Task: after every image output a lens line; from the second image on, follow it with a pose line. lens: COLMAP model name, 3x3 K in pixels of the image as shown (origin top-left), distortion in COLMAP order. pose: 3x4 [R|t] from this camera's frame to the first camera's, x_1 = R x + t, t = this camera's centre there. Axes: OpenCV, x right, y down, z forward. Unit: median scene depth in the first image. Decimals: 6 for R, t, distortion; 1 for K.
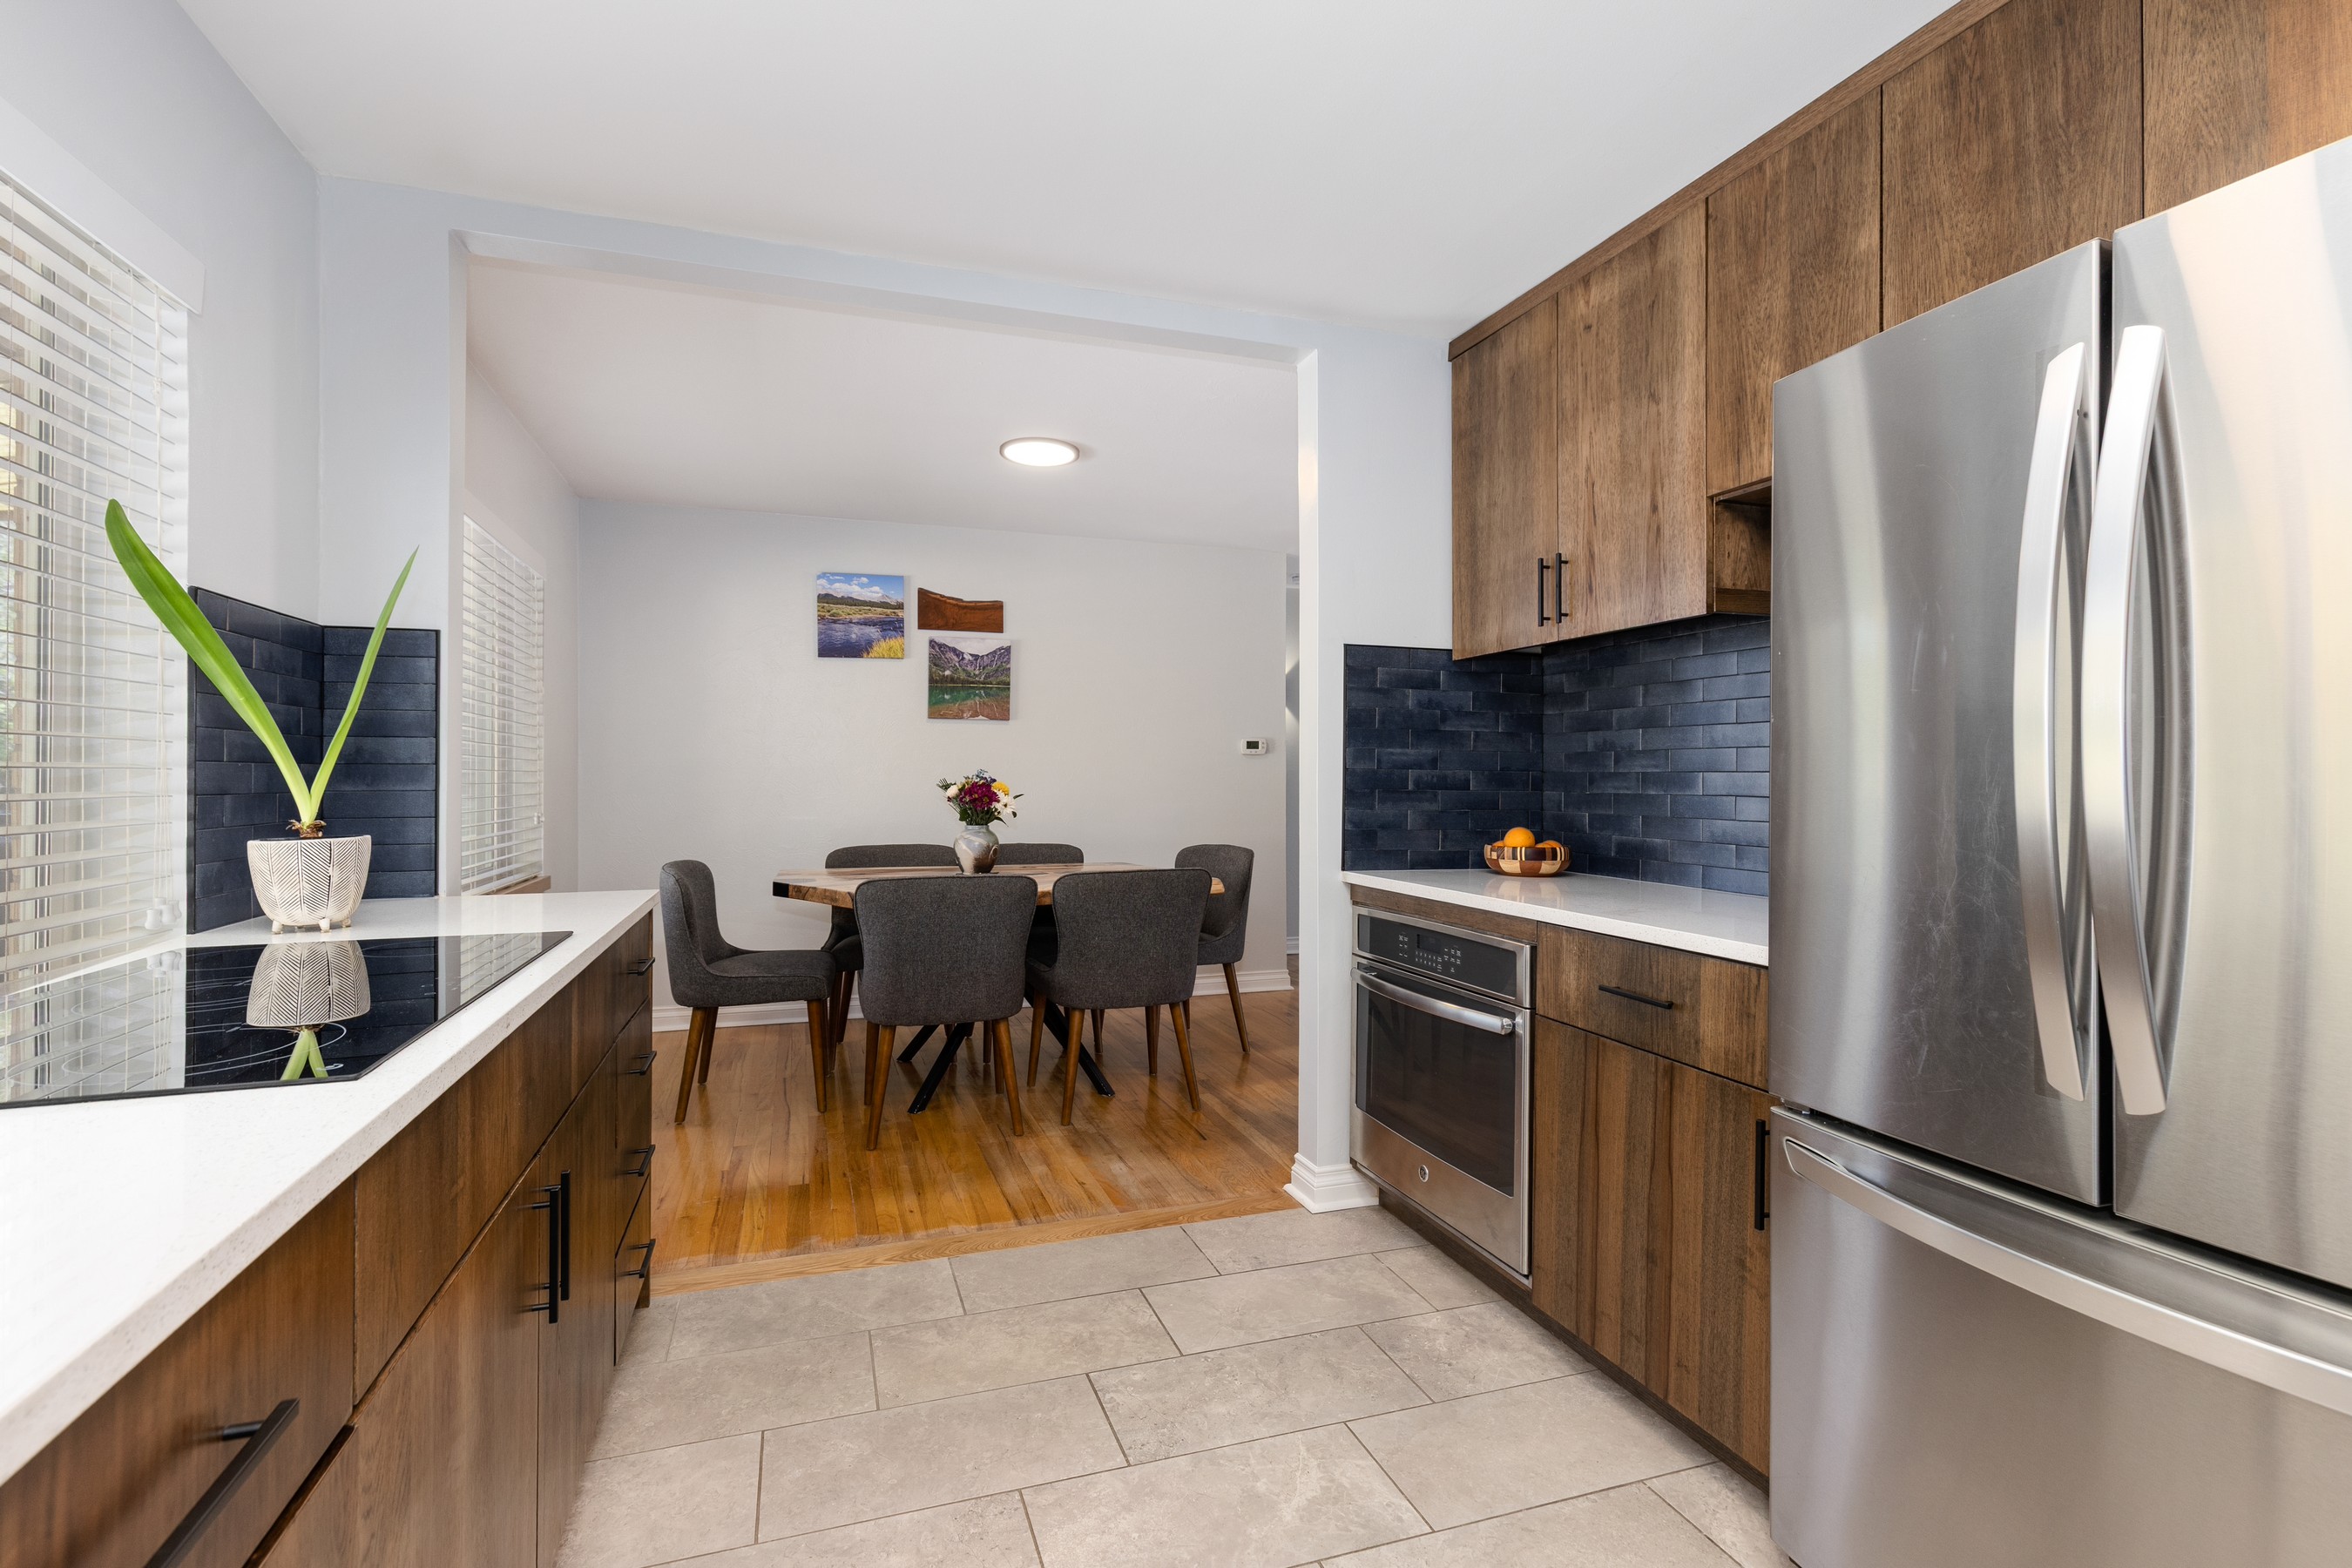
lens RADIAL K [[1068.8, 0, 1159.2], [0, 1068.8, 777.8], [0, 0, 1]] dist [0.008390, -0.000641]
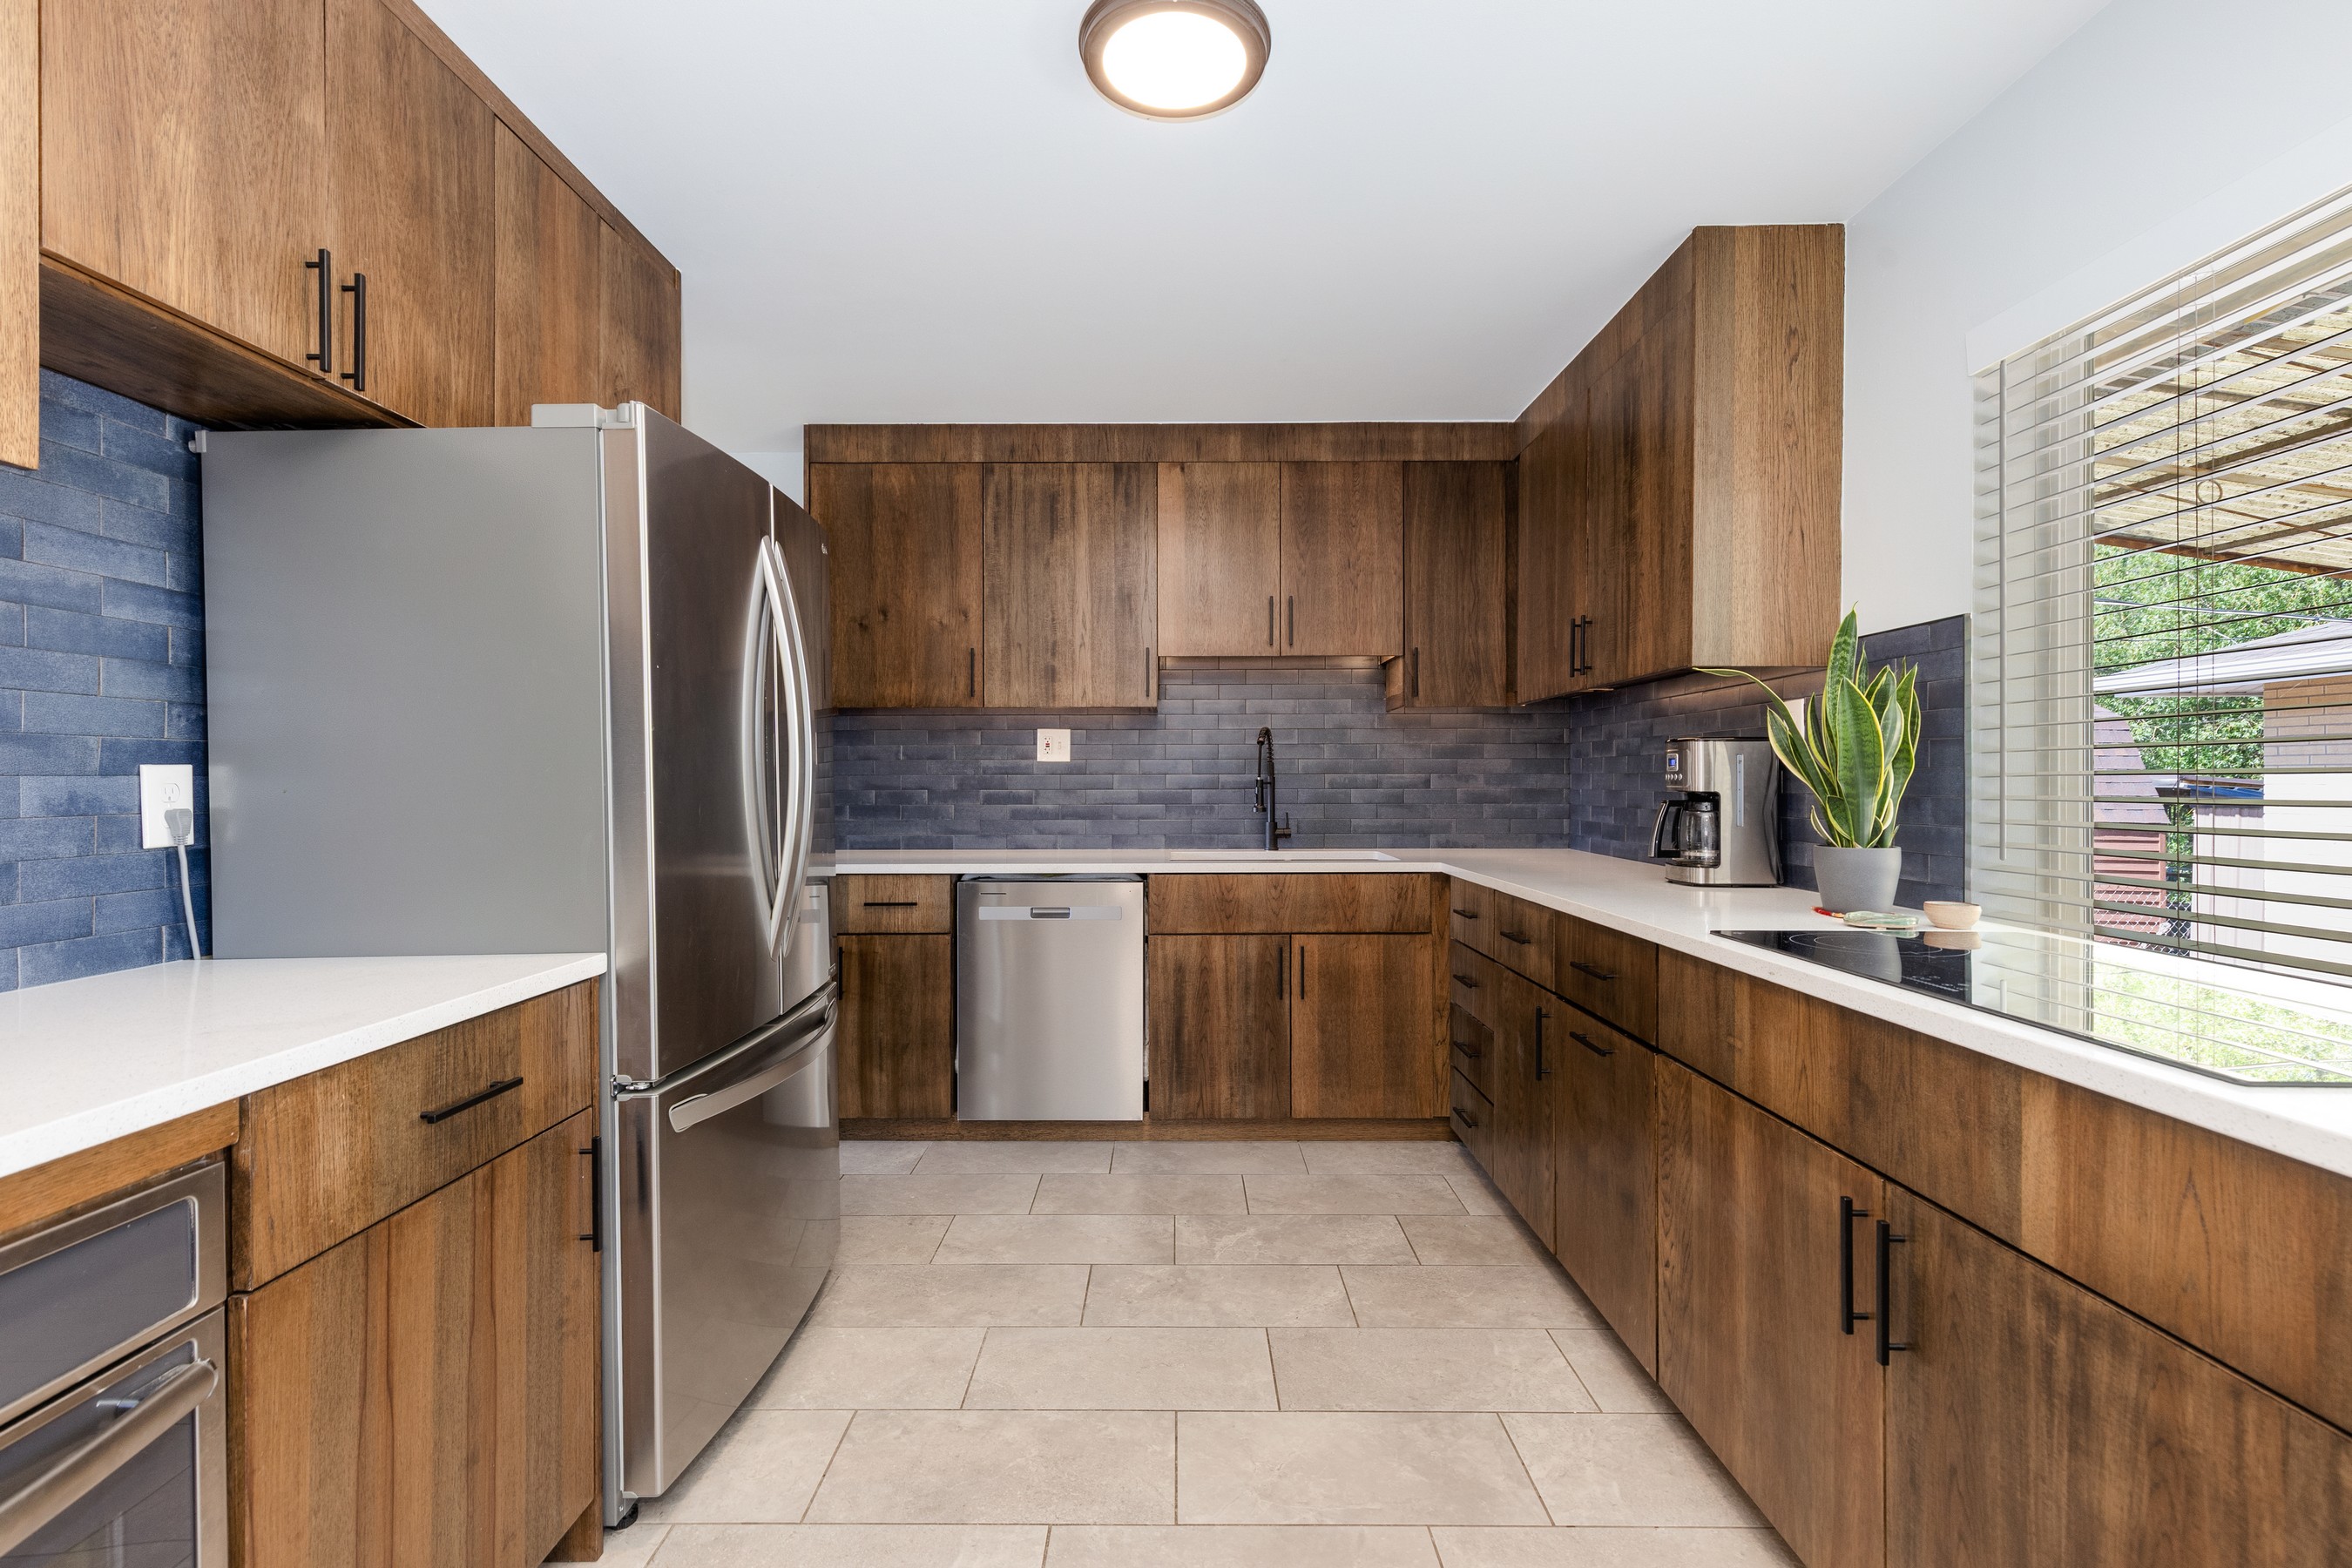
lens RADIAL K [[1068.8, 0, 1171.3], [0, 1068.8, 781.2], [0, 0, 1]] dist [0.008390, -0.000641]
pose [[-0.948409, -0.000906, 0.317048, -0.093378], [0.000389, 0.999992, 0.004023, -0.002057], [-0.317049, 0.003939, -0.948401, 0.694055]]
